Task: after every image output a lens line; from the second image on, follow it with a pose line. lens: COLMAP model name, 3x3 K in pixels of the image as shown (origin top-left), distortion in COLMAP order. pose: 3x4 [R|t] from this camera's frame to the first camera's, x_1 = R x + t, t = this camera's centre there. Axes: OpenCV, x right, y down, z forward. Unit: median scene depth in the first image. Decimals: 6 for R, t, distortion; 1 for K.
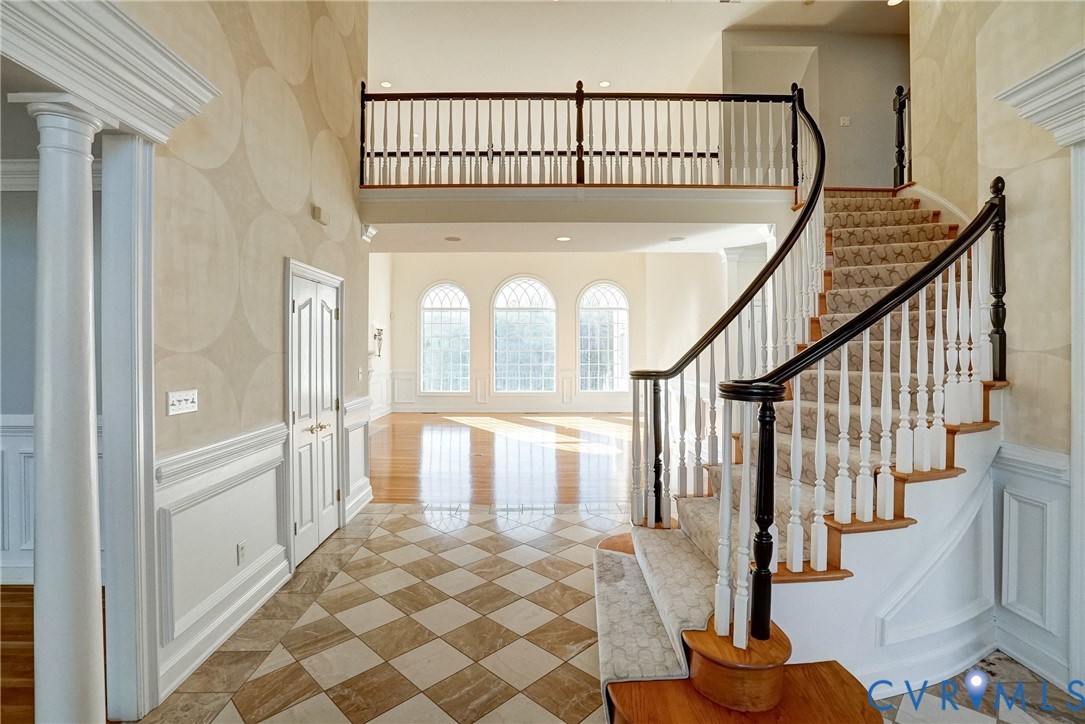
lens RADIAL K [[515.6, 0, 533.5], [0, 515.6, 354.5], [0, 0, 1]] dist [-0.050329, 0.028552]
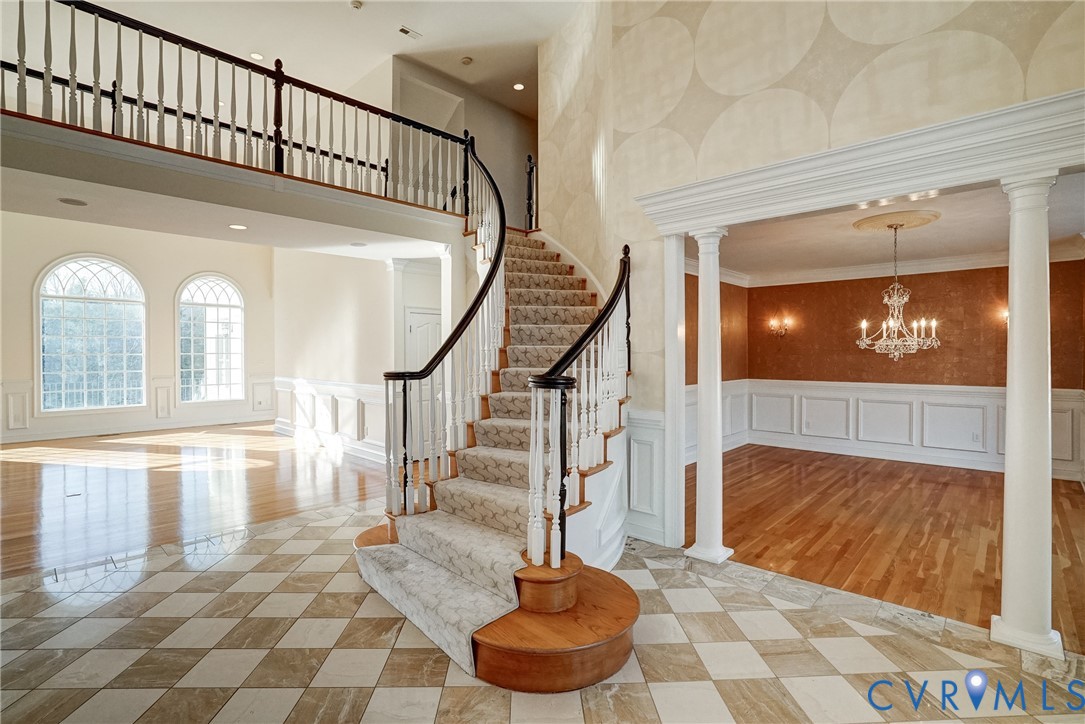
lens RADIAL K [[517.9, 0, 540.1], [0, 517.9, 358.3], [0, 0, 1]] dist [-0.029203, 0.028336]
pose [[0.709177, -0.010987, 0.704944, -0.231464], [0.008472, 0.999939, 0.007061, -0.001826], [-0.704979, 0.000965, 0.709227, 0.011862]]
